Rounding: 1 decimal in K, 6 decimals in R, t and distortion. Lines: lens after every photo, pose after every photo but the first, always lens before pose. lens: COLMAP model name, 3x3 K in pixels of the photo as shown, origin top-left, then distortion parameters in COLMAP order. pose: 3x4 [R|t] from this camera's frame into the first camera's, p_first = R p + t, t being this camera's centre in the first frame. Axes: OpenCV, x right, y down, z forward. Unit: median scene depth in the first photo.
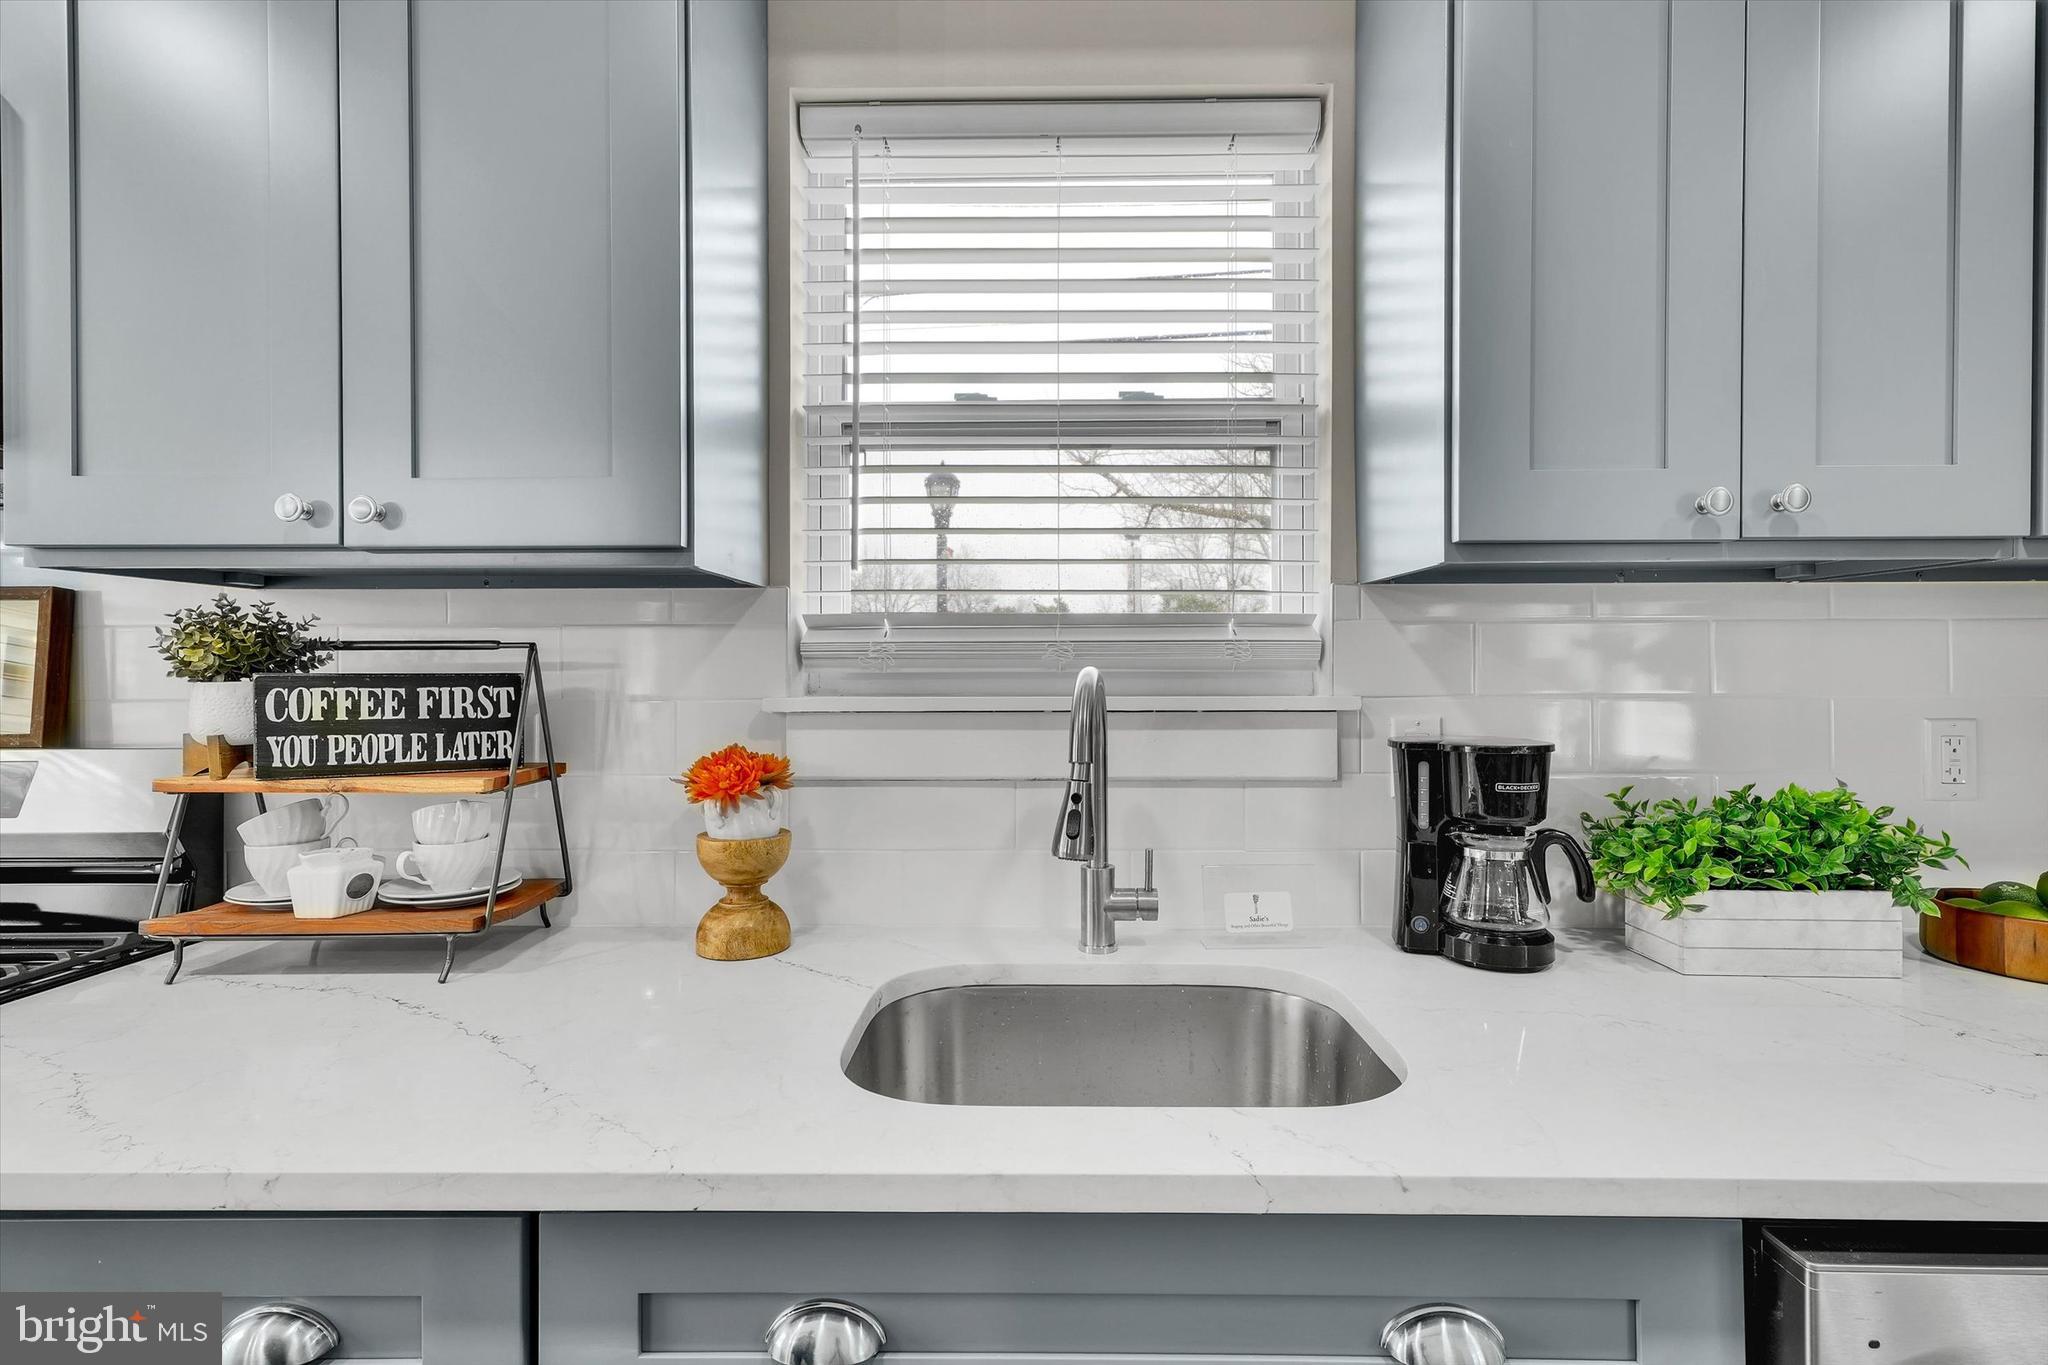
lens RADIAL K [[911.2, 0, 1024.0], [0, 911.2, 682.5], [0, 0, 1]] dist [-0.001217, 0.000469]
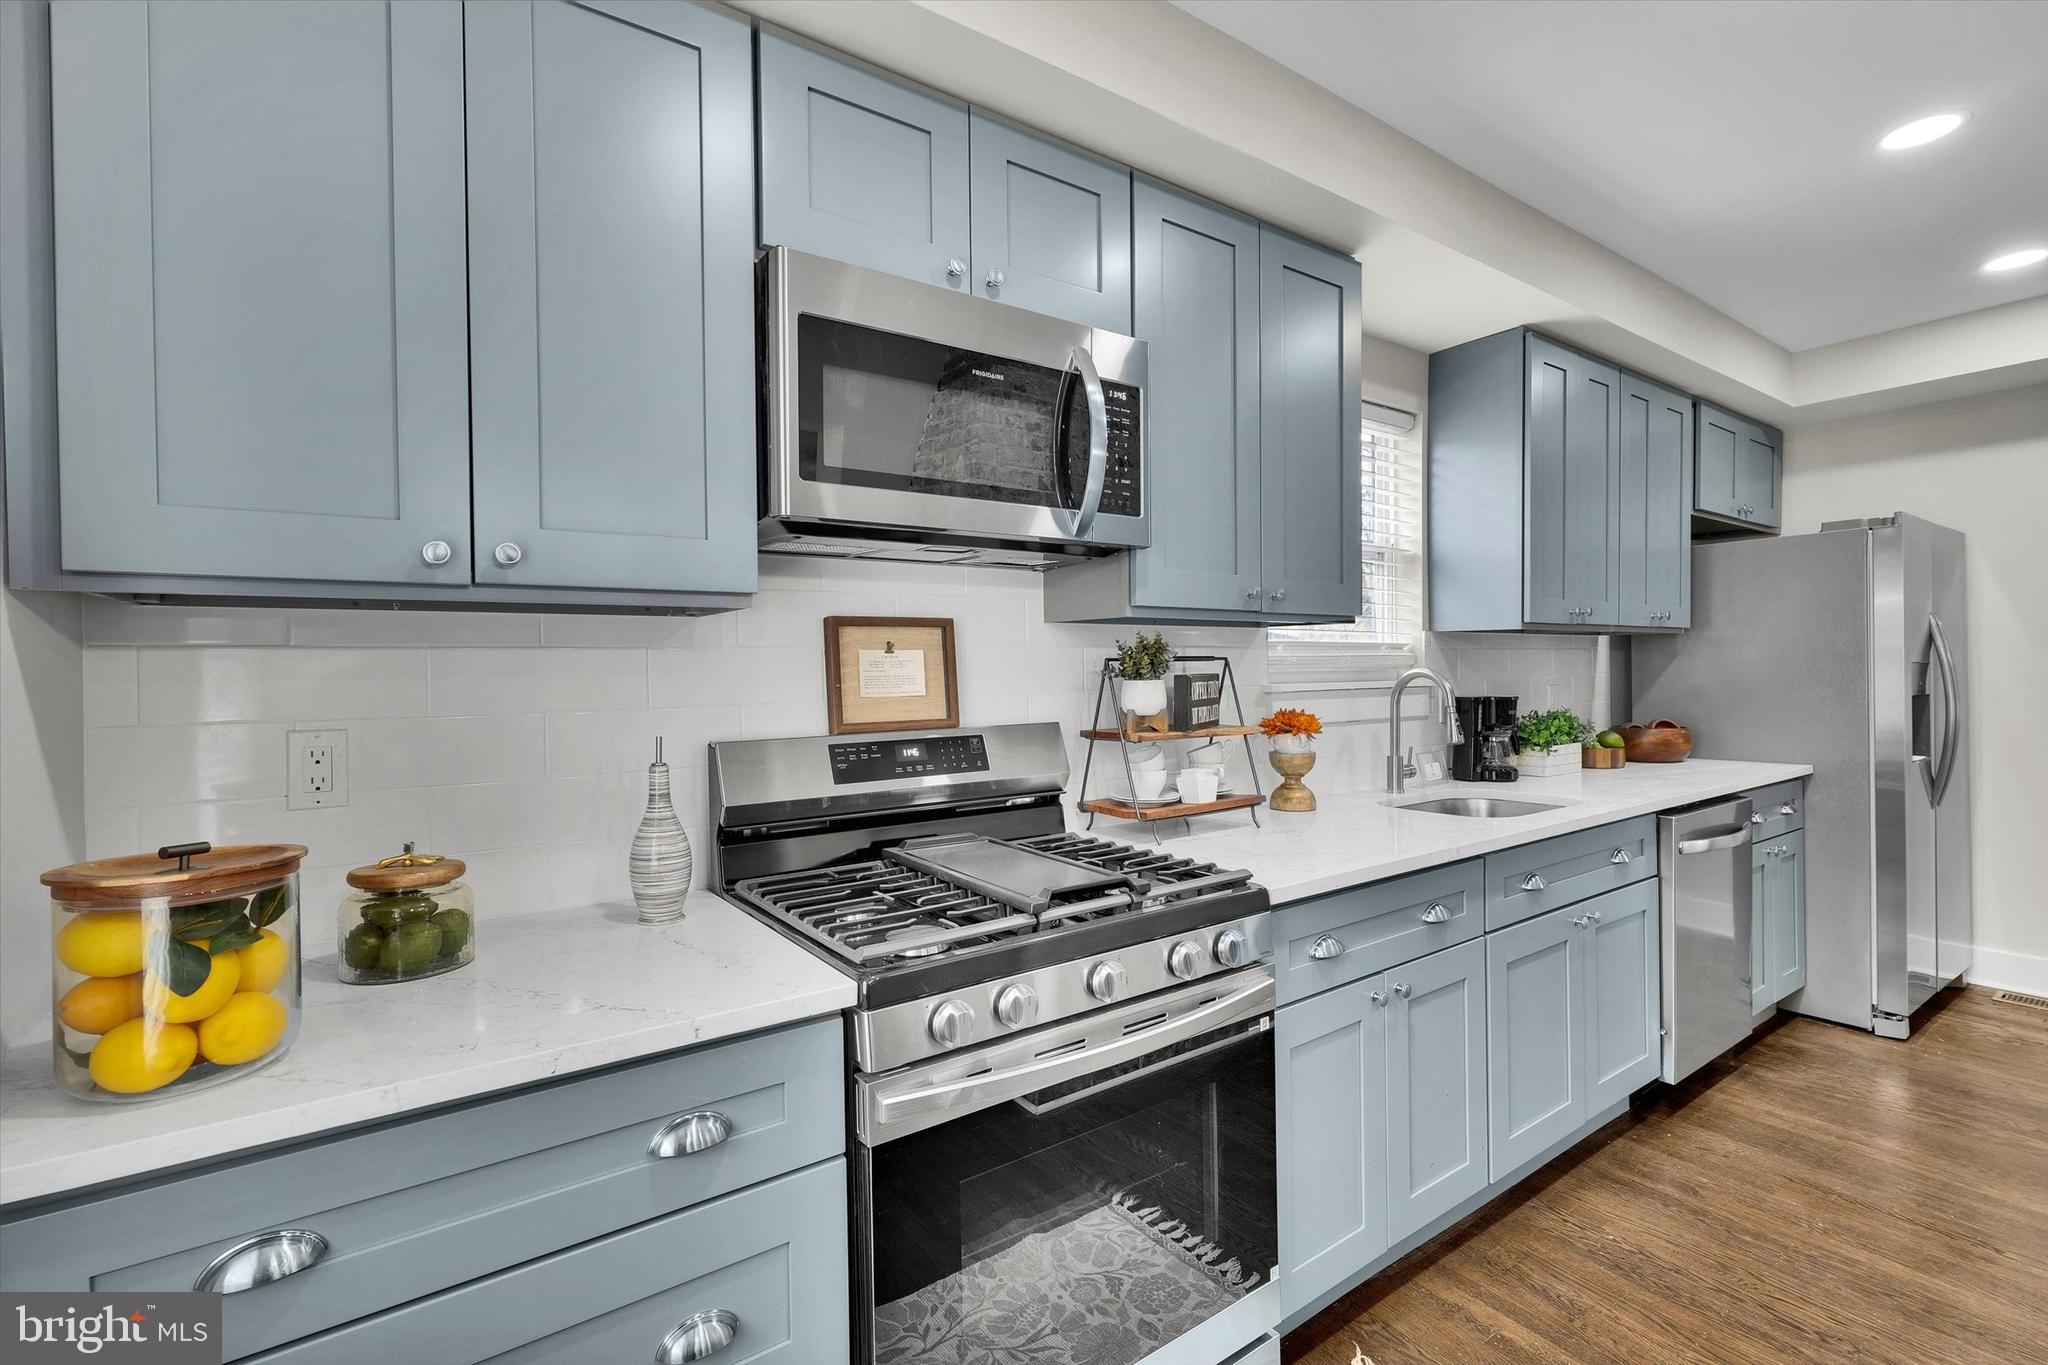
lens RADIAL K [[911.2, 0, 1024.0], [0, 911.2, 682.5], [0, 0, 1]] dist [-0.001217, 0.000469]
pose [[0.796421, -0.017678, 0.604485, -2.002944], [0.013317, 0.999843, 0.011695, -0.019566], [-0.604597, -0.001264, 0.796531, -0.237541]]
